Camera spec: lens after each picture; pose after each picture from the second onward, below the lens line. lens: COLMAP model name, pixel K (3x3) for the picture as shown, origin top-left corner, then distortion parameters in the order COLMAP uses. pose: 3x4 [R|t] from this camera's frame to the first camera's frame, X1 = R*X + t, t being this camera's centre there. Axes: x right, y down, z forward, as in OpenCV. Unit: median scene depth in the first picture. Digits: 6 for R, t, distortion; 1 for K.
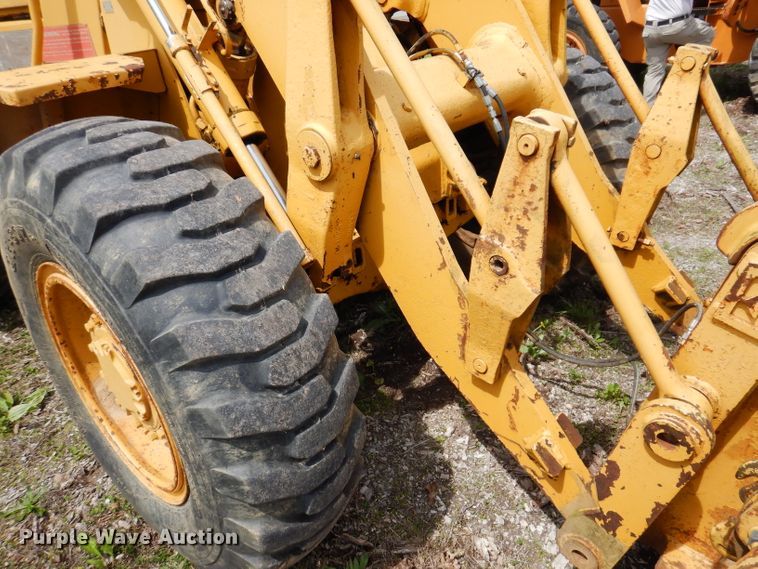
lens RADIAL K [[542.3, 0, 382.3], [0, 542.3, 282.3], [0, 0, 1]] dist [0.017188, -0.012500]
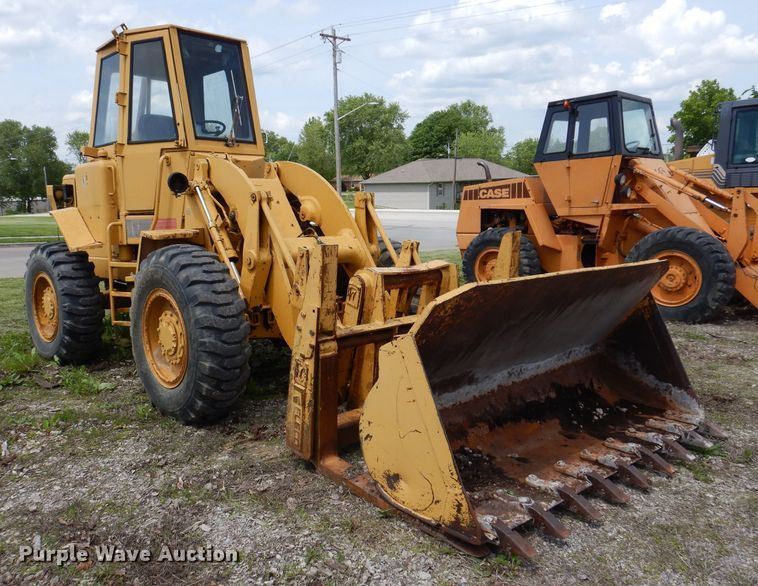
lens RADIAL K [[620.3, 0, 338.5], [0, 620.3, 294.7], [0, 0, 1]] dist [0.028167, -0.011100]
pose [[0.988809, 0.076119, -0.128303, 0.772716], [-0.116153, 0.932519, -0.341930, 1.001891], [0.093618, 0.353006, 0.930925, -1.965345]]
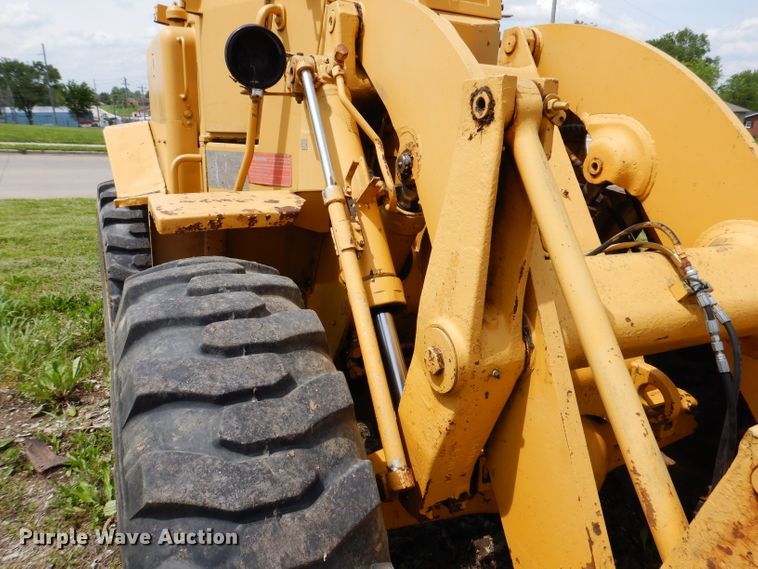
lens RADIAL K [[542.3, 0, 381.2], [0, 542.3, 278.0], [0, 0, 1]] dist [0.017188, -0.012500]
pose [[0.913428, 0.201501, -0.353620, 0.044248], [-0.275565, 0.945590, -0.172985, -0.180038], [0.299522, 0.255454, 0.919255, 0.238630]]
